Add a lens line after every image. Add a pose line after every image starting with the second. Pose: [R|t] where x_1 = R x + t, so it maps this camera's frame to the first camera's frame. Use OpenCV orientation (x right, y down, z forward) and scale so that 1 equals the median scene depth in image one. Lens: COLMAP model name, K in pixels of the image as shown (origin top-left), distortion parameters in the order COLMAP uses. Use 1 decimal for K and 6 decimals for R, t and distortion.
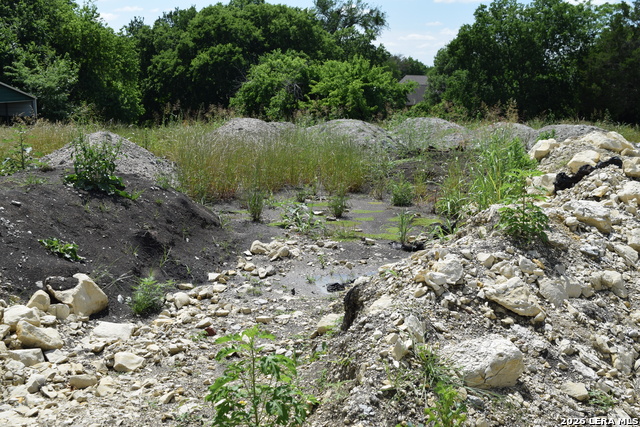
lens RADIAL K [[803.4, 0, 320.2], [0, 803.4, 214.5], [0, 0, 1]] dist [-0.024914, 0.000000]
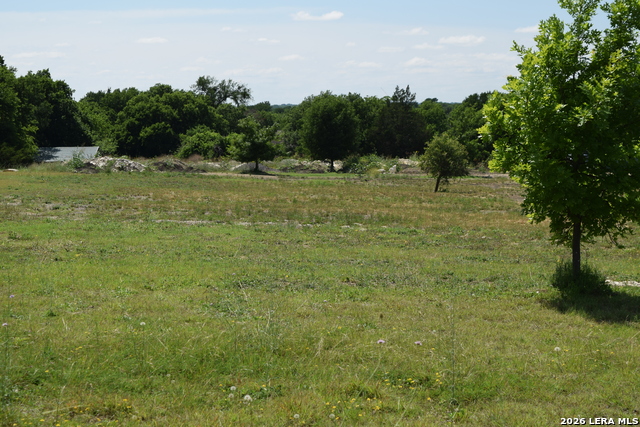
lens RADIAL K [[1423.8, 0, 321.2], [0, 1423.8, 211.6], [0, 0, 1]] dist [0.126358, 0.000000]
pose [[0.986227, -0.028302, 0.162958, -0.262952], [0.045250, 0.993832, -0.101247, 0.259660], [-0.159088, 0.107226, 0.981424, -1.772604]]
